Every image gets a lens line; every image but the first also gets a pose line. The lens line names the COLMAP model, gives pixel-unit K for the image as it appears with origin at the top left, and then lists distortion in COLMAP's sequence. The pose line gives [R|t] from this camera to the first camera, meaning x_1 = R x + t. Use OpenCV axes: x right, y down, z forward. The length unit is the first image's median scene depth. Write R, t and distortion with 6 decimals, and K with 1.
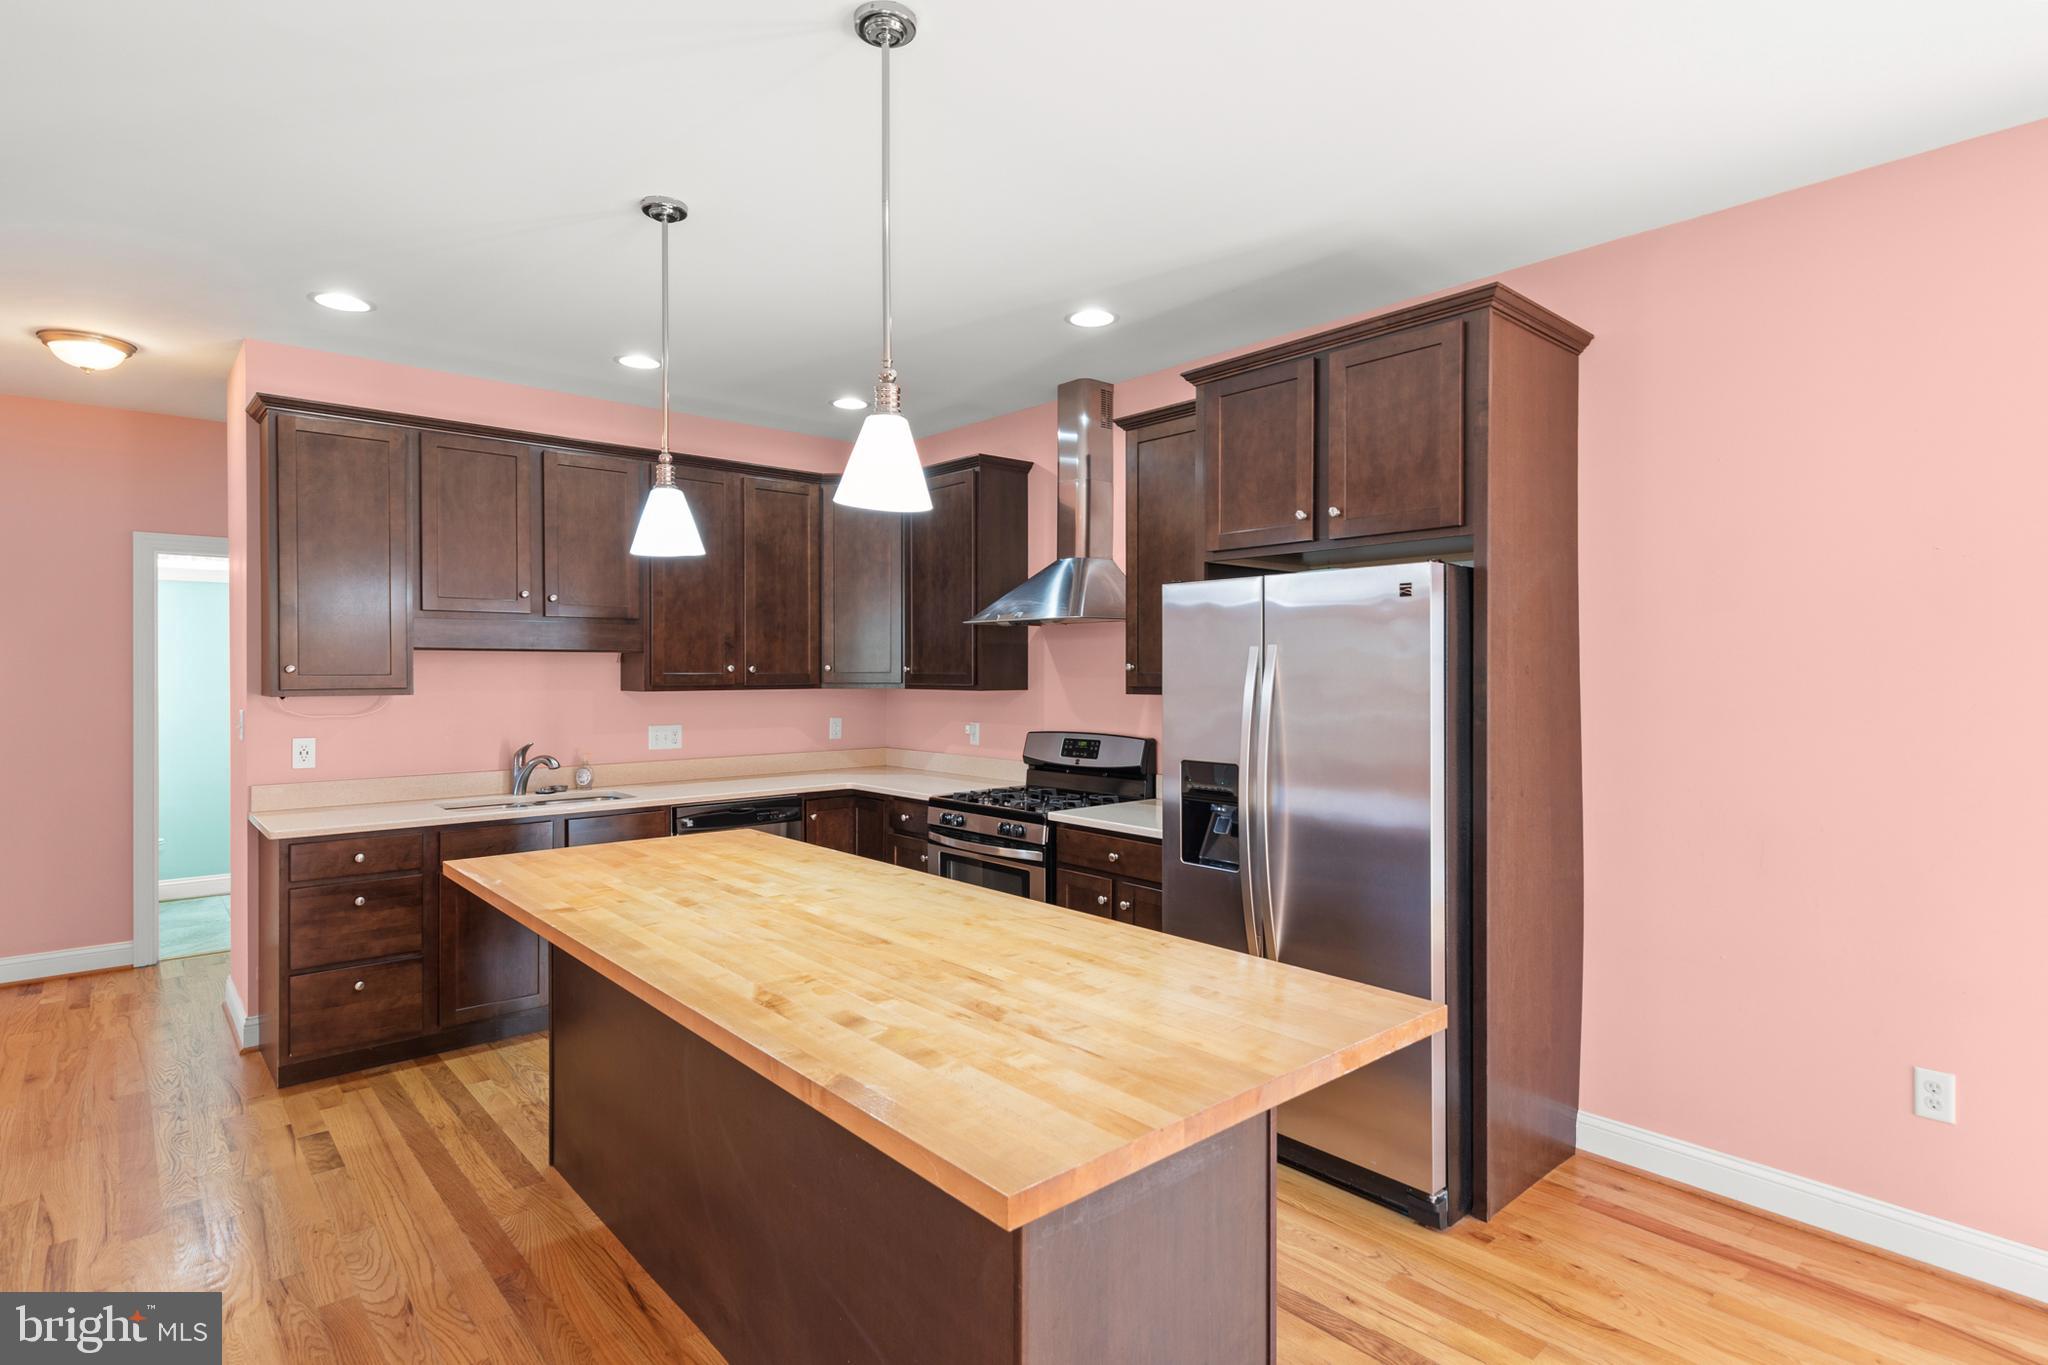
lens RADIAL K [[1036.0, 0, 1023.6], [0, 1036.0, 677.0], [0, 0, 1]] dist [0.008788, -0.001586]
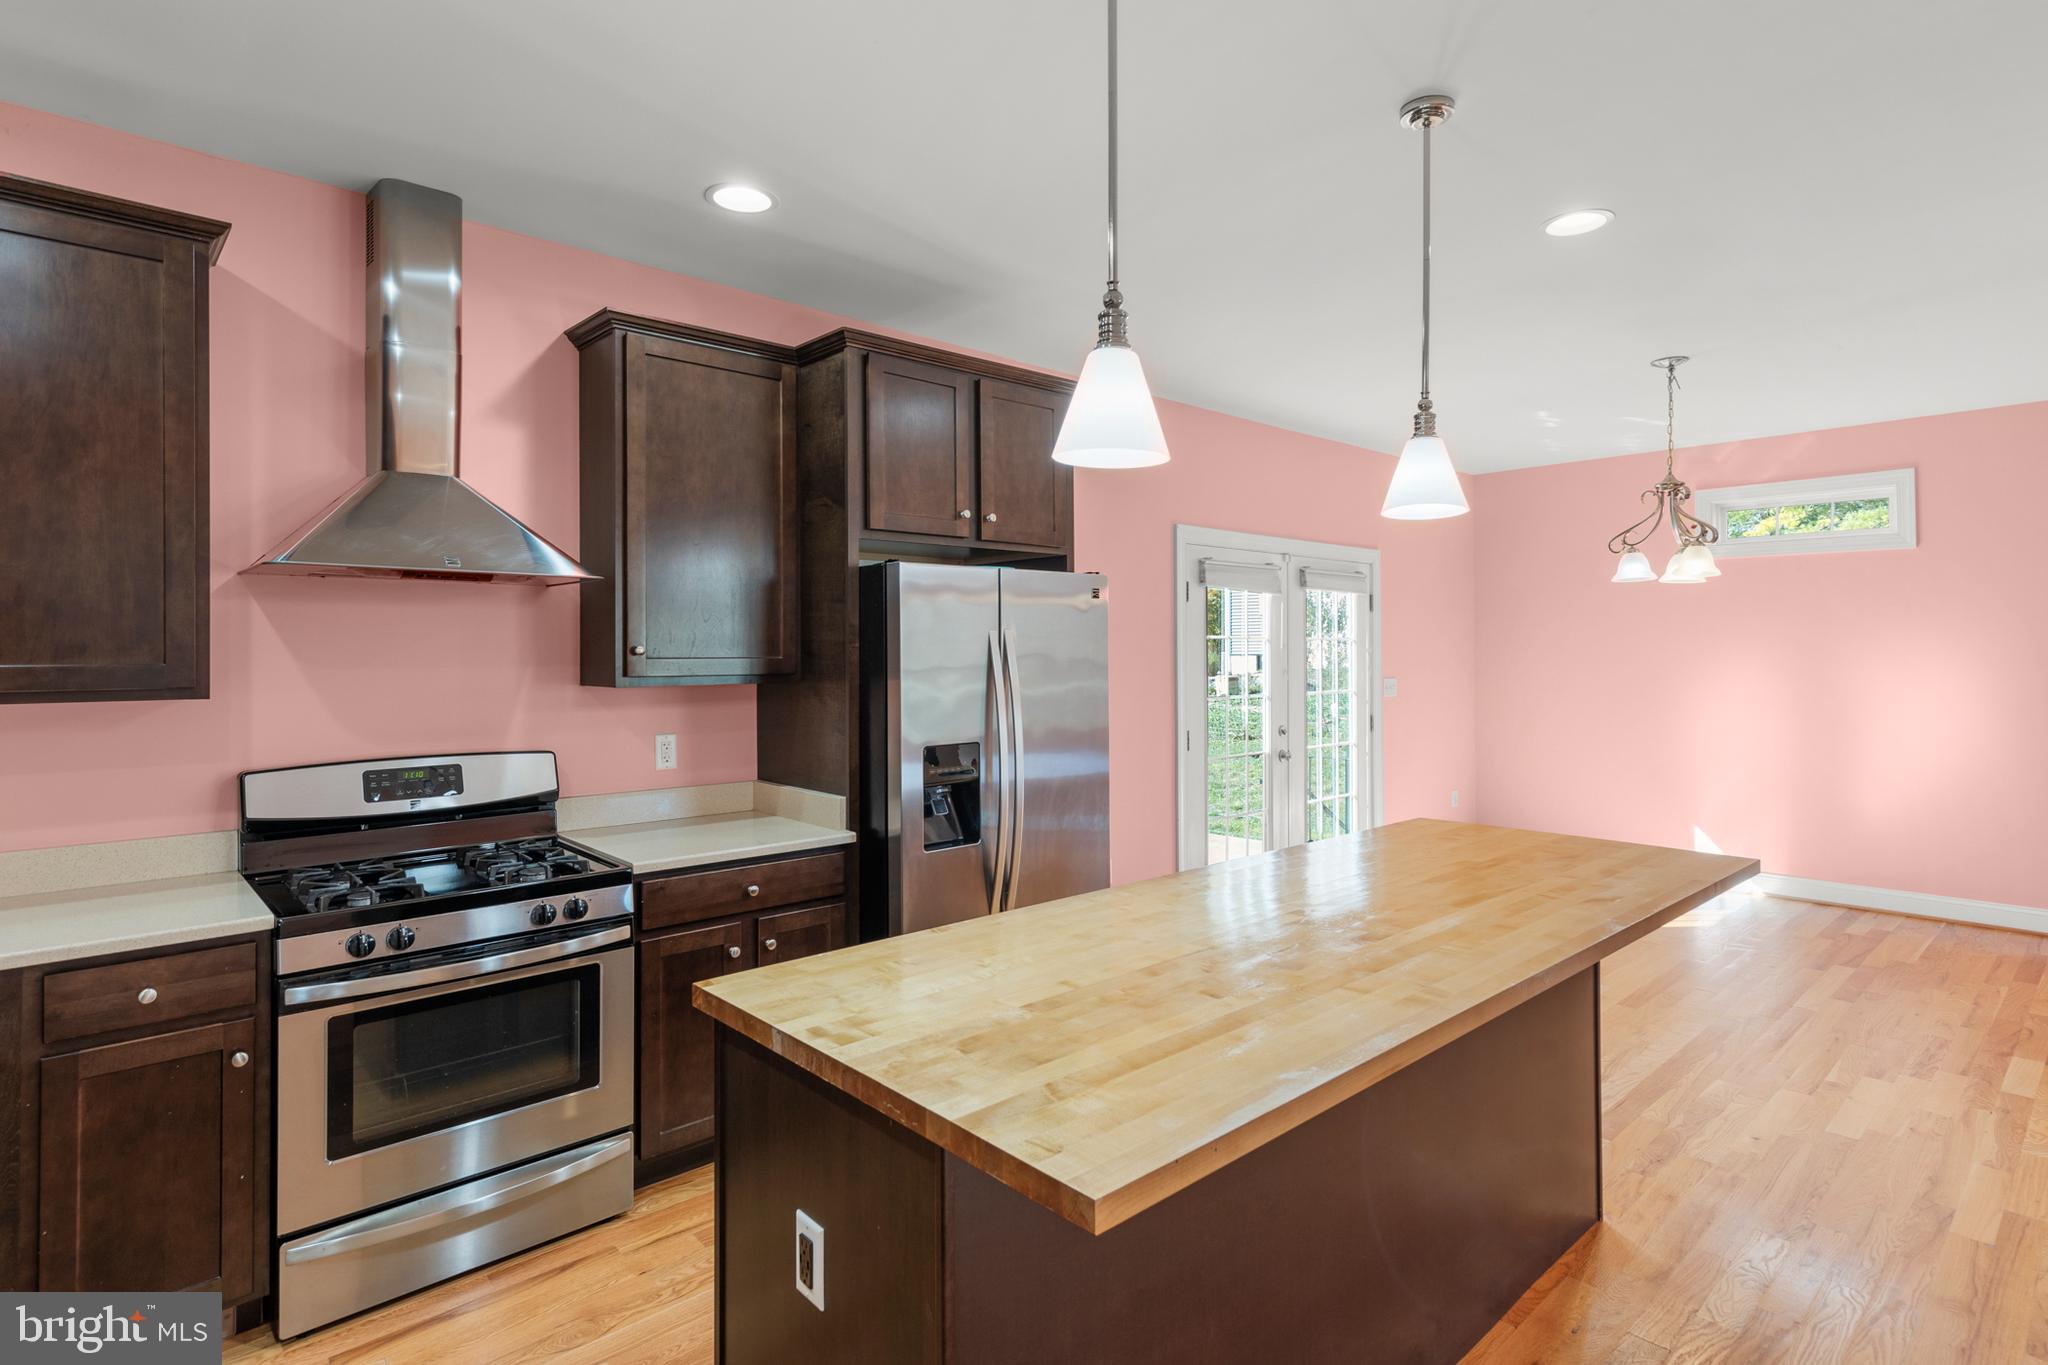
lens RADIAL K [[1036.0, 0, 1038.6], [0, 1036.0, 658.5], [0, 0, 1]] dist [0.008788, -0.001586]
pose [[-0.024577, -0.007331, 0.999671, -0.673558], [0.009863, 0.999923, 0.007575, -0.006985], [-0.999649, 0.010046, -0.024503, 0.757045]]
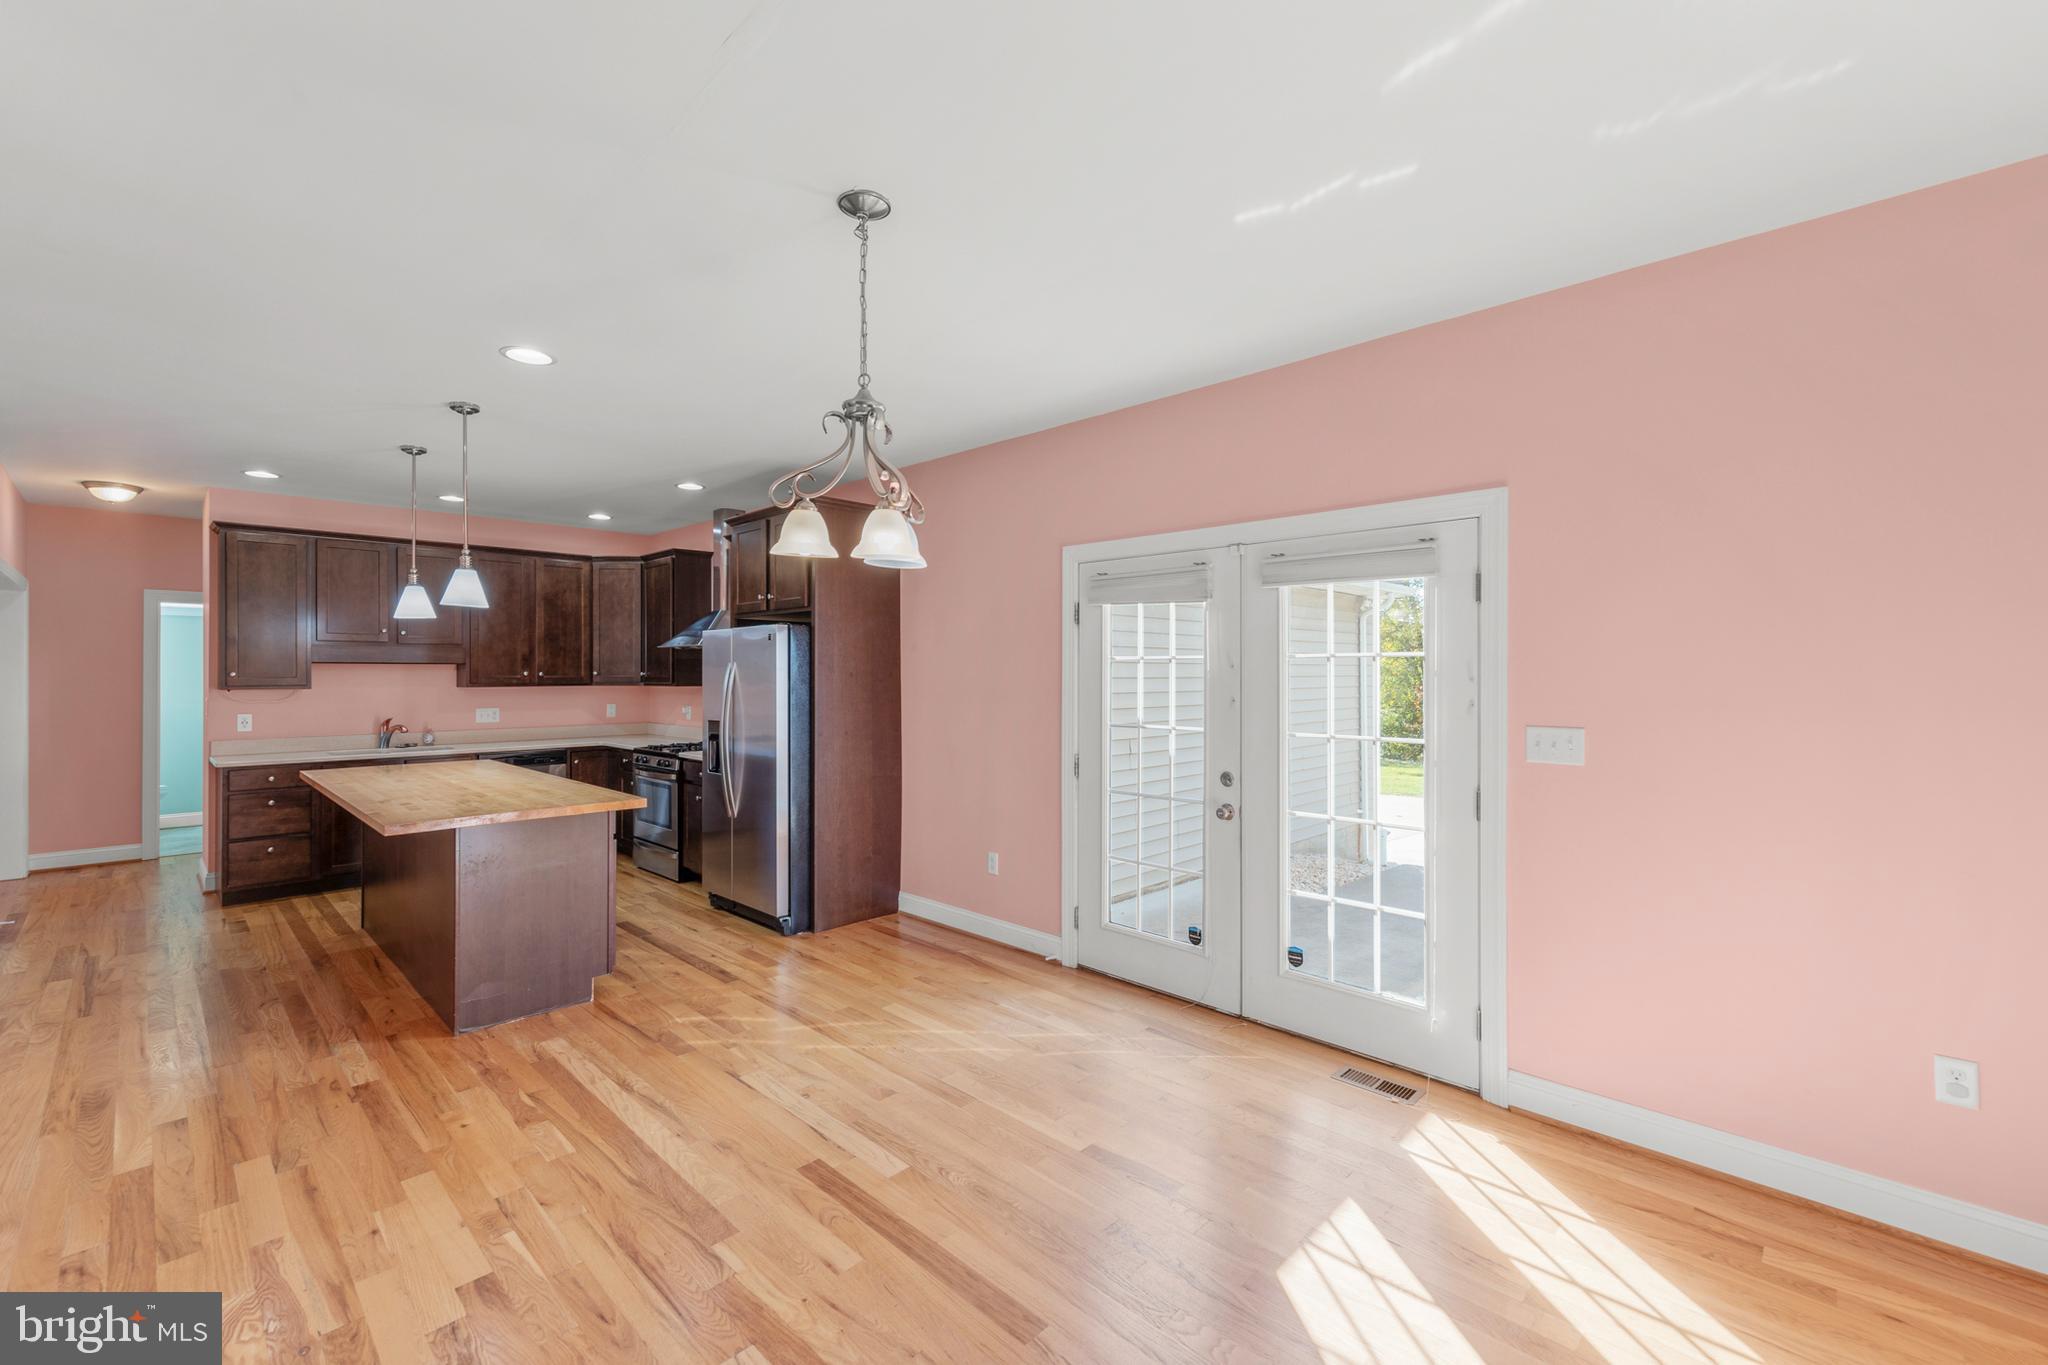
lens RADIAL K [[865.2, 0, 1008.9], [0, 865.2, 669.4], [0, 0, 1]] dist [0.013598, -0.002197]
pose [[0.998007, -0.001570, 0.063086, 0.510165], [0.002209, 0.999947, -0.010052, 0.001381], [-0.063067, 0.010171, 0.997957, -0.558664]]
